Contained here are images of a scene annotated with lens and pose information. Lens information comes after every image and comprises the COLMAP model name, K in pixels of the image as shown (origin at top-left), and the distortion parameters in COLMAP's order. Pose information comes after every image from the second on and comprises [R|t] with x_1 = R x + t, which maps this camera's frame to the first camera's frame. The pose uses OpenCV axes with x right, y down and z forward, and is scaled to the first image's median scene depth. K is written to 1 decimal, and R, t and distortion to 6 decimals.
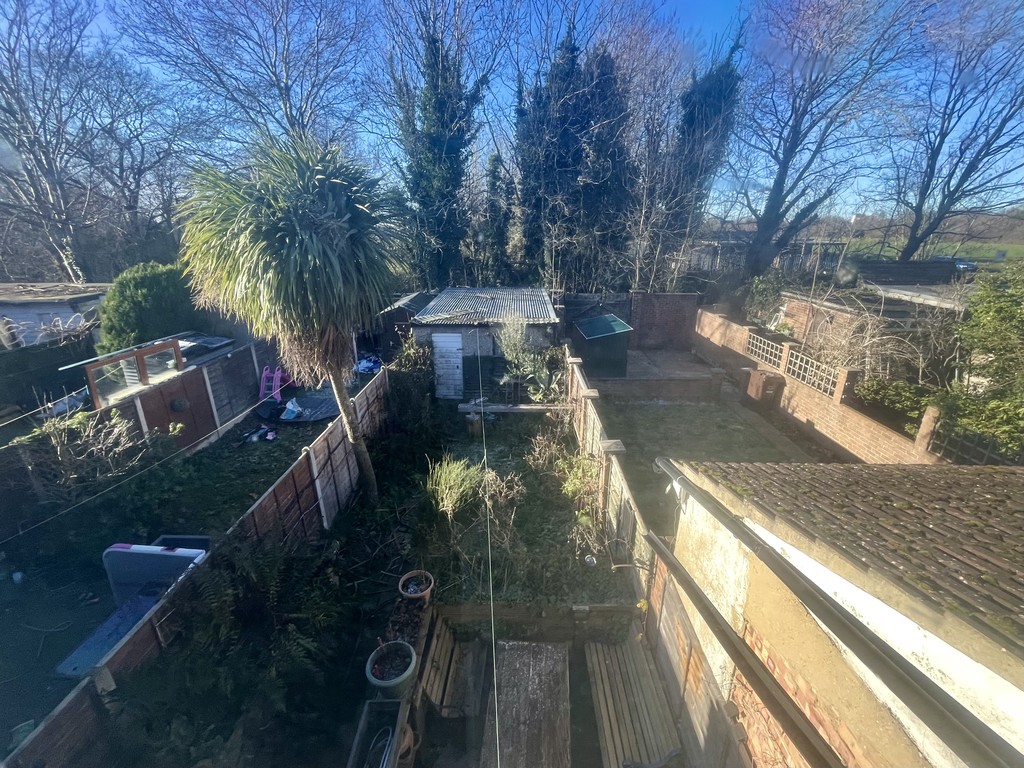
lens RADIAL K [[411.6, 0, 511.3], [0, 411.6, 383.0], [0, 0, 1]] dist [-0.002326, -0.000475]
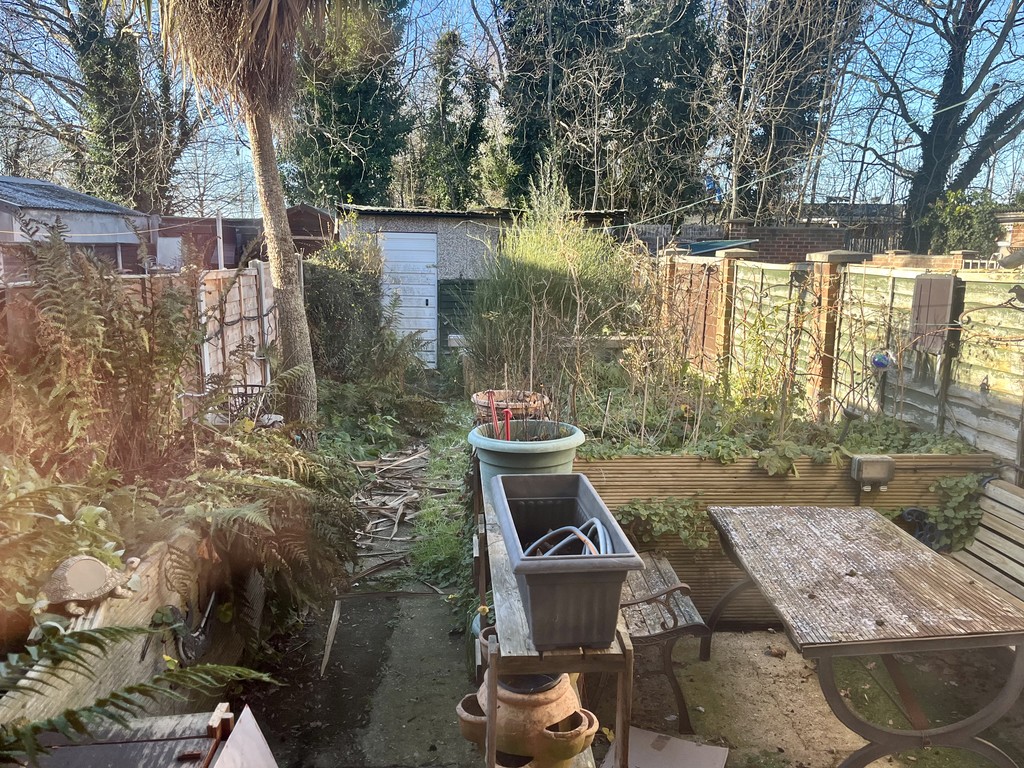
lens RADIAL K [[778.7, 0, 512.0], [0, 778.7, 384.0], [0, 0, 1]] dist [0.067250, -0.090366]
pose [[0.996197, 0.007922, 0.086770, -0.060802], [0.006875, 0.985606, -0.168919, 0.124913], [-0.086859, 0.168873, 0.981803, 0.036922]]
